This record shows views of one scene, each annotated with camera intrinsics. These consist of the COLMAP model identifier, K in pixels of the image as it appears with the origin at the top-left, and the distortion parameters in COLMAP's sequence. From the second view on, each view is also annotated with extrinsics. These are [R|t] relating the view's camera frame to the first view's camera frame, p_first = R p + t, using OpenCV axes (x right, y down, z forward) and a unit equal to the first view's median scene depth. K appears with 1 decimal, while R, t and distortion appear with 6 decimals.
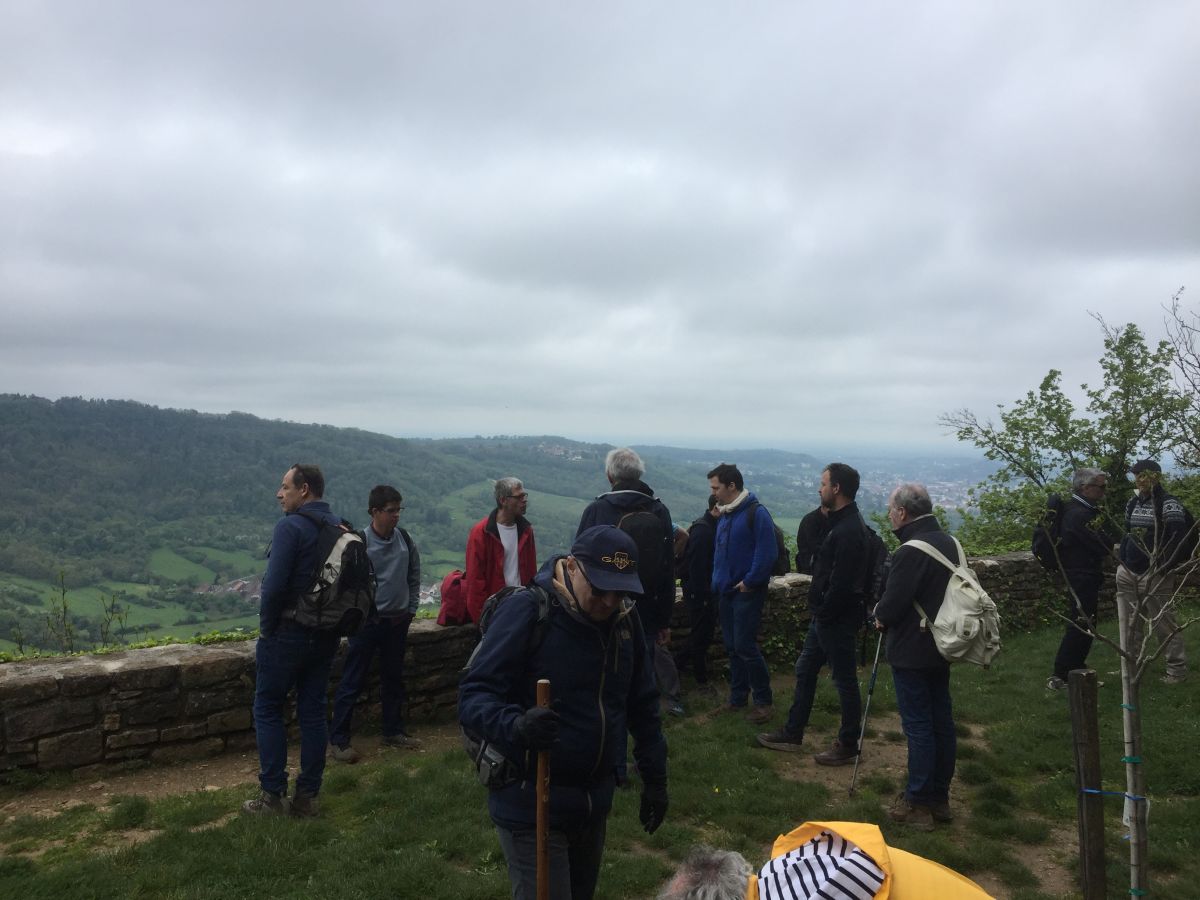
lens RADIAL K [[1002.0, 0, 590.8], [0, 1002.0, 457.9], [0, 0, 1]] dist [0.050292, -0.024921]
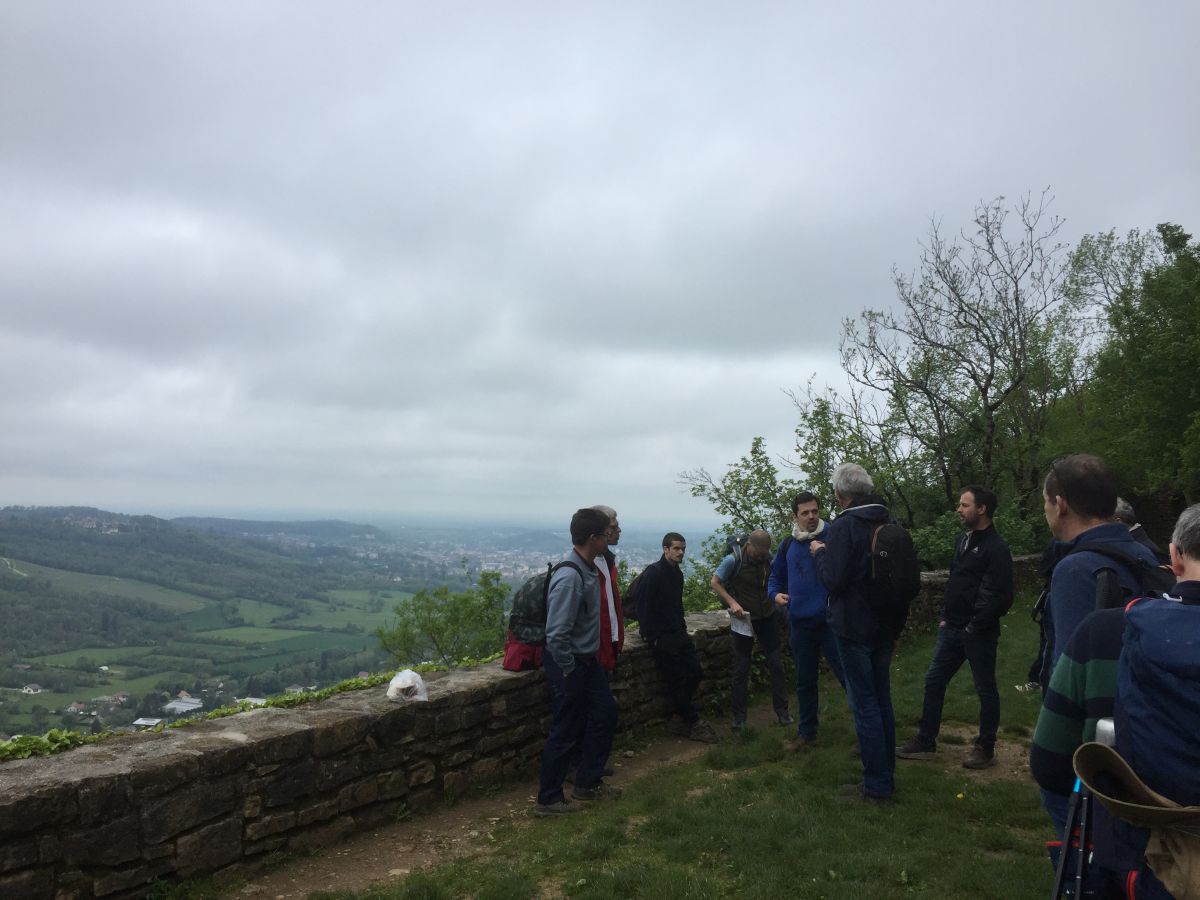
lens RADIAL K [[1002.0, 0, 590.6], [0, 1002.0, 447.3], [0, 0, 1]] dist [0.050292, -0.024921]
pose [[0.910600, 0.028494, 0.412305, -0.552991], [0.004975, 0.996793, -0.079874, 0.044702], [-0.413259, 0.074784, 0.907538, 0.150563]]
